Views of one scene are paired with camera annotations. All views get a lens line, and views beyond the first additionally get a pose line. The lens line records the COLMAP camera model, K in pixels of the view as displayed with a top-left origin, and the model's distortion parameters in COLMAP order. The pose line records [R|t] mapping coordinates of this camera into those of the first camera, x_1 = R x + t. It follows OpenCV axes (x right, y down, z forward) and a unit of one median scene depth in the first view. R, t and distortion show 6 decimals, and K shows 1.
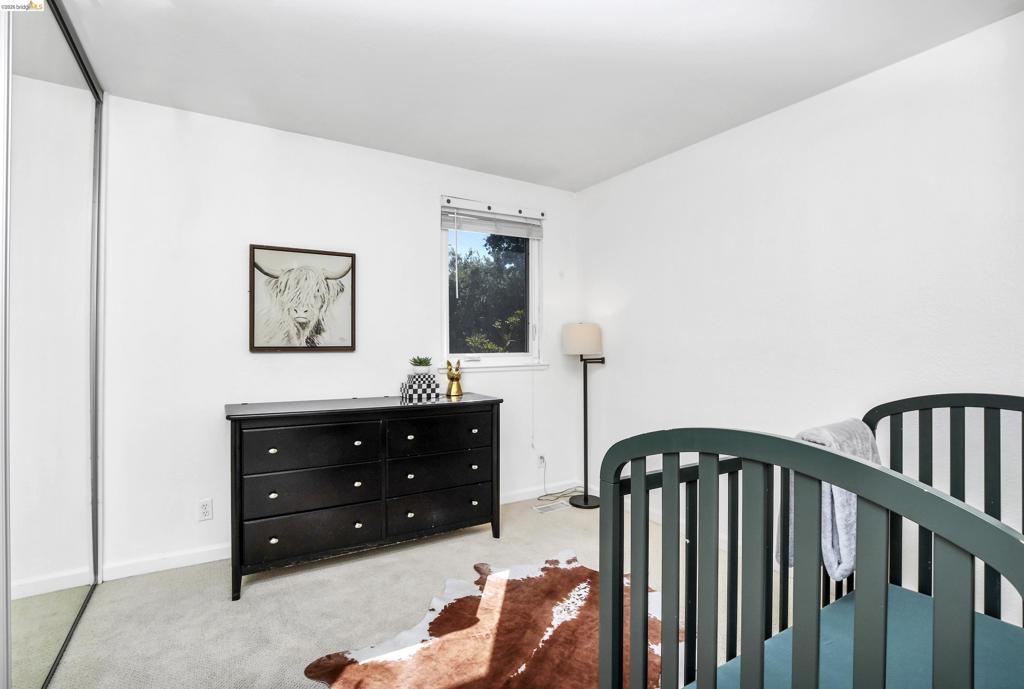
lens RADIAL K [[514.6, 0, 512.2], [0, 514.6, 334.7], [0, 0, 1]] dist [-0.002410, -0.000250]
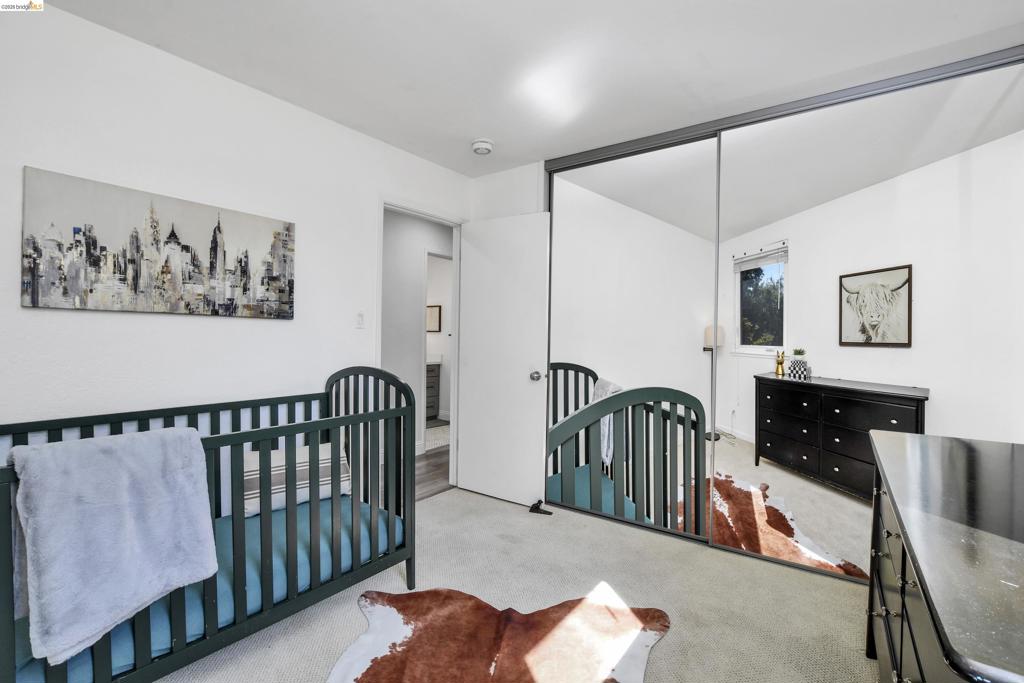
lens RADIAL K [[458.5, 0, 509.7], [0, 458.5, 349.4], [0, 0, 1]] dist [-0.030040, 0.000090]
pose [[-0.456115, 0.021850, -0.889653, 1.346887], [0.004459, 0.999742, 0.022267, 0.012772], [0.889910, 0.006189, -0.456095, 0.859891]]
